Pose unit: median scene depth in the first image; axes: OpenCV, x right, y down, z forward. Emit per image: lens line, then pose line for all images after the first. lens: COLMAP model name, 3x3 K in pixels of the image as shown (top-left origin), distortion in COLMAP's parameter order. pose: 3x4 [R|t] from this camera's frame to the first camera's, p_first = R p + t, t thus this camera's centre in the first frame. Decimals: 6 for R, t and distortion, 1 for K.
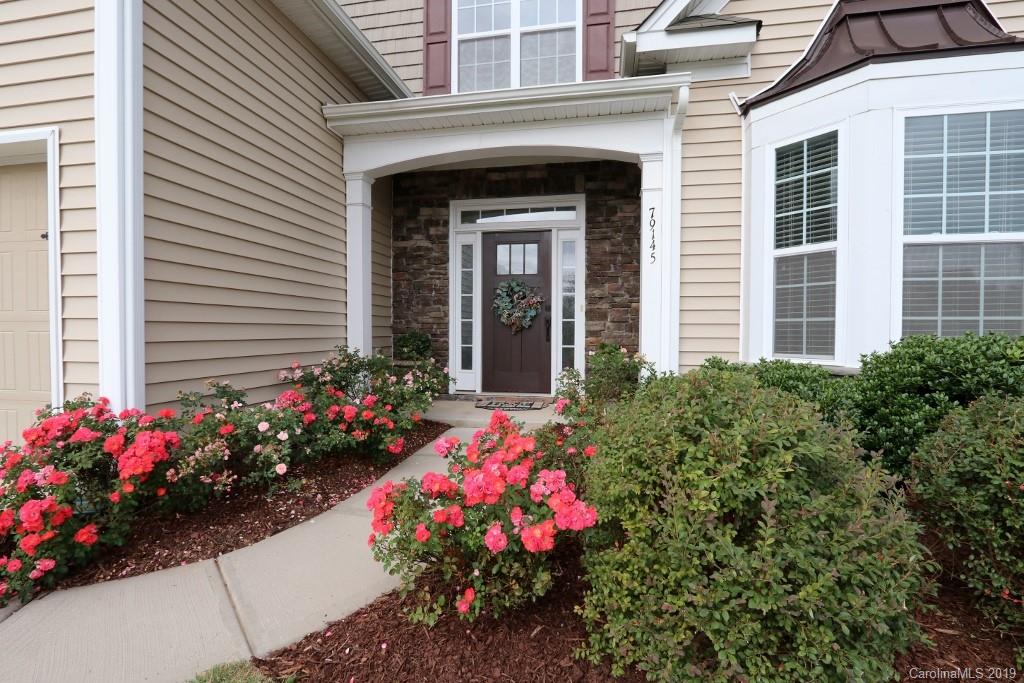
lens RADIAL K [[483.8, 0, 512.0], [0, 483.8, 341.5], [0, 0, 1]] dist [-0.004212, -0.000046]
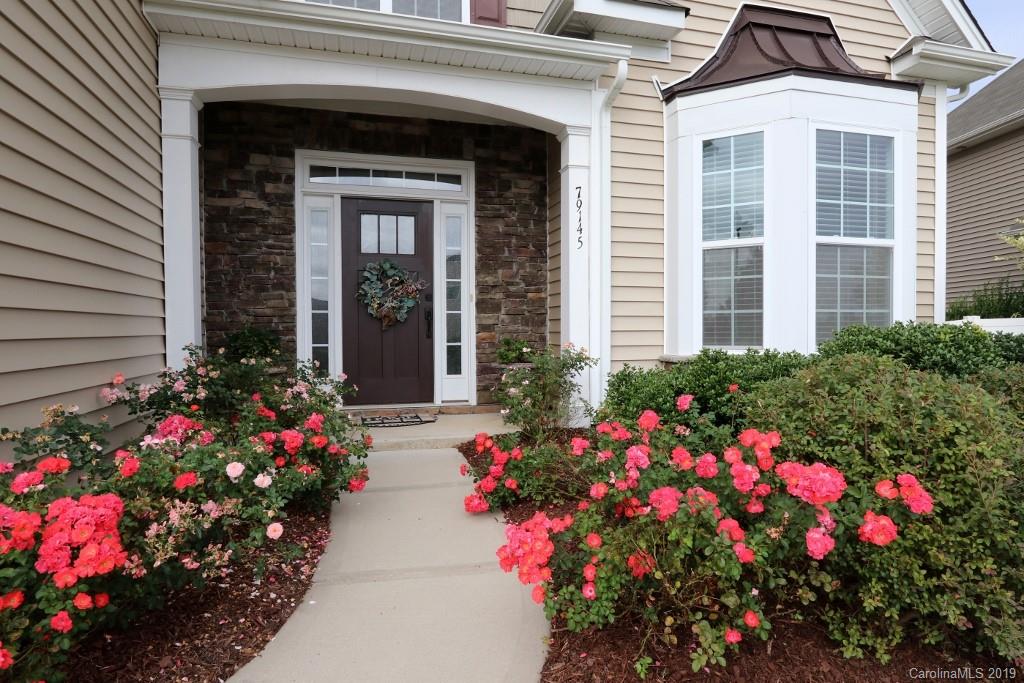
lens RADIAL K [[580.0, 0, 512.0], [0, 580.0, 341.5], [0, 0, 1]] dist [-0.002848, 0.001978]
pose [[0.897130, -0.016353, 0.441463, -0.242555], [0.016313, 0.999859, 0.003887, 0.003971], [-0.441465, 0.003715, 0.897271, 0.068856]]
